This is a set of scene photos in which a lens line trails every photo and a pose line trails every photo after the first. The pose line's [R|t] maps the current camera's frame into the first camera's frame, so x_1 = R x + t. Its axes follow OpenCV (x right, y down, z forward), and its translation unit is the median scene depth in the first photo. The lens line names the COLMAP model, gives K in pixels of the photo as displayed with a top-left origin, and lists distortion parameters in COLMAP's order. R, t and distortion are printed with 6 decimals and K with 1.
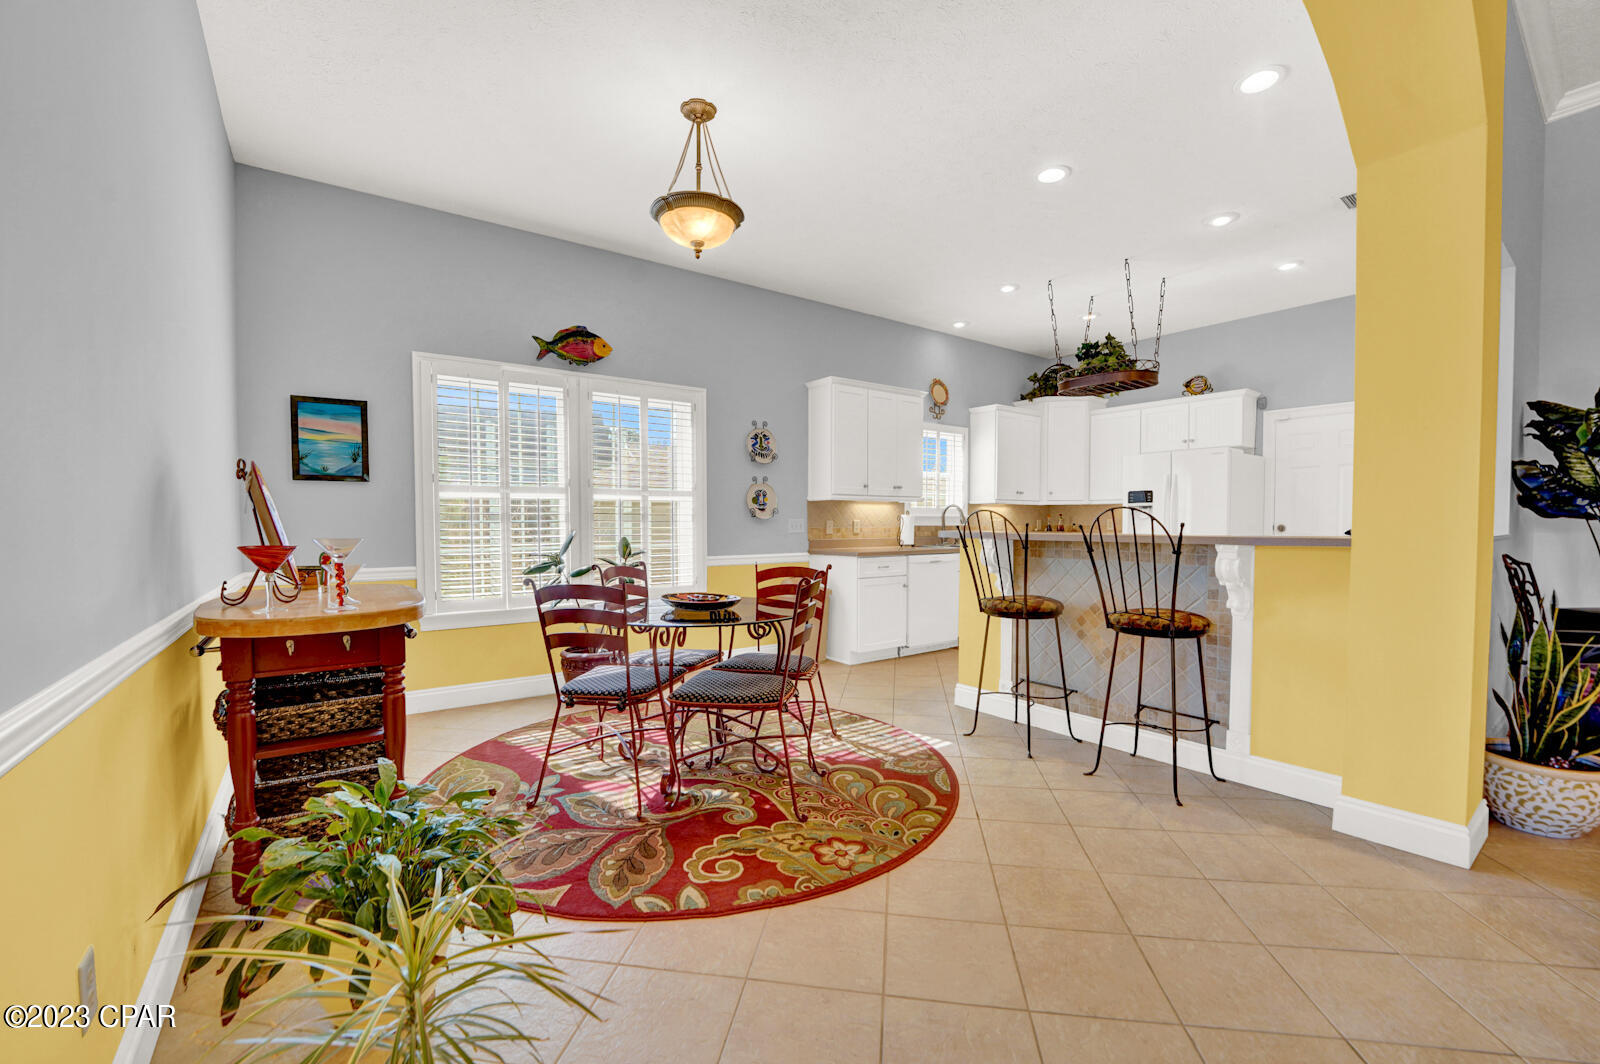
lens RADIAL K [[652.5, 0, 801.7], [0, 652.5, 541.6], [0, 0, 1]] dist [-0.024420, -0.000045]
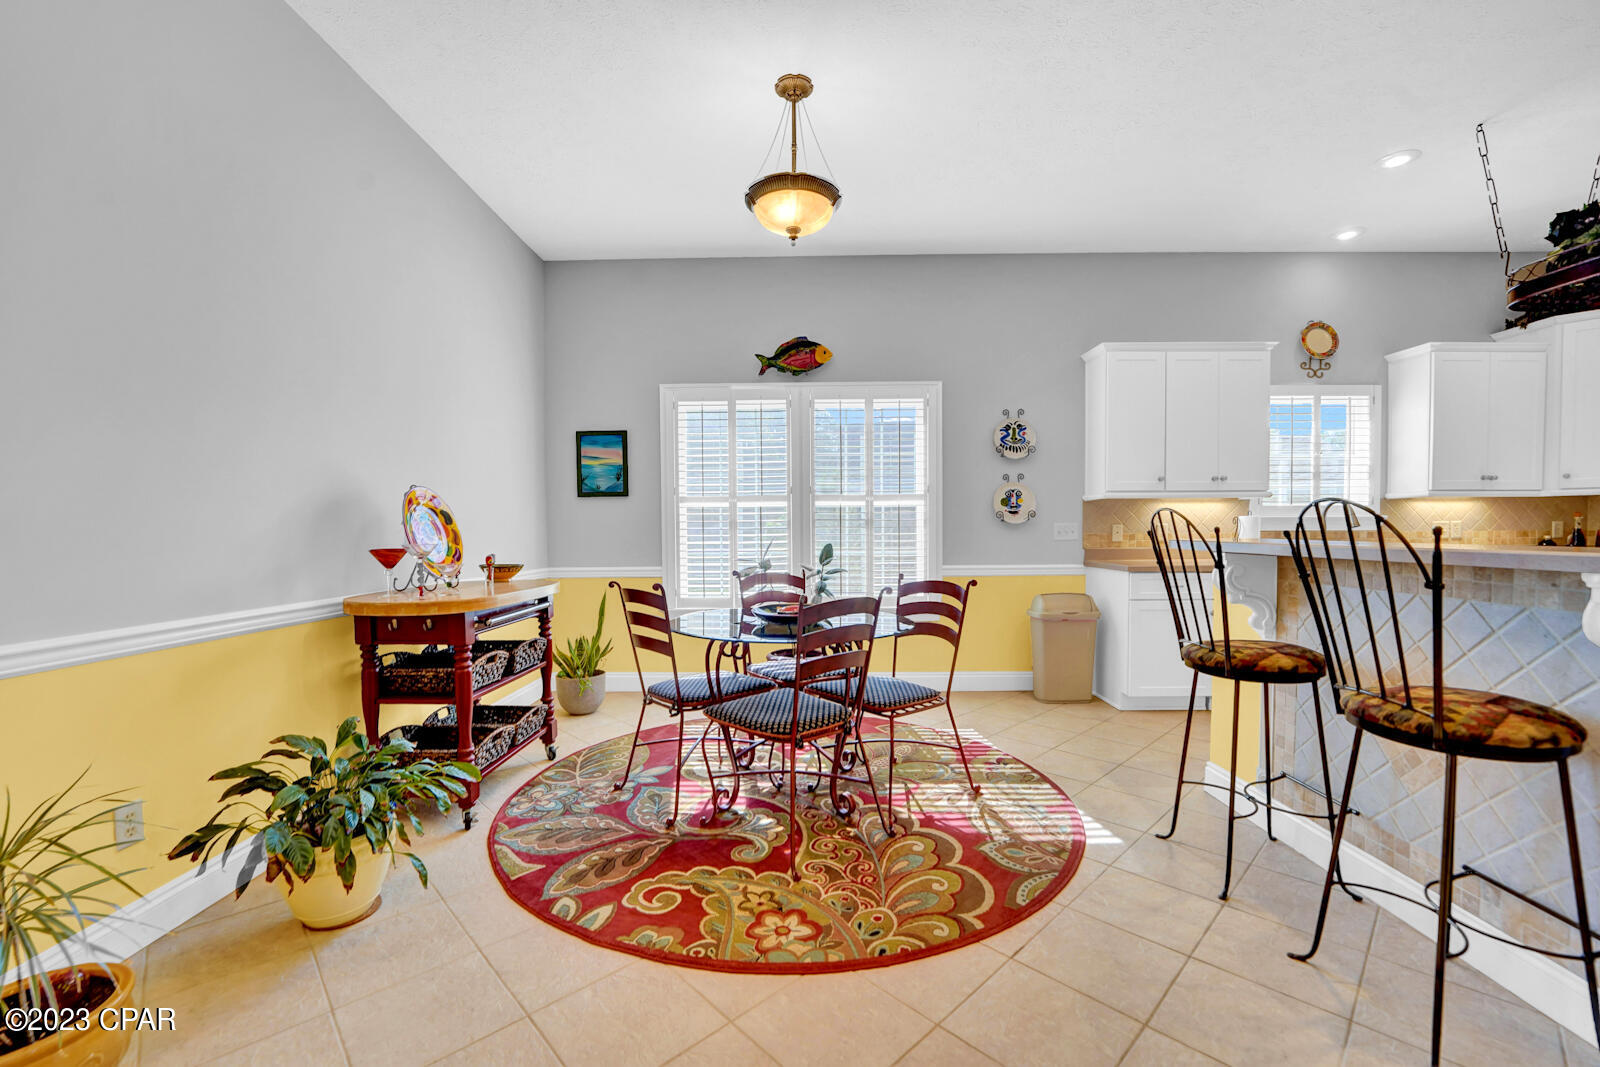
lens RADIAL K [[656.6, 0, 801.7], [0, 656.6, 546.7], [0, 0, 1]] dist [-0.025597, 0.000288]
pose [[0.794851, 0.011775, -0.606690, 0.343461], [-0.012096, 0.999921, 0.003560, -0.005662], [0.606684, 0.004509, 0.794930, 0.213620]]
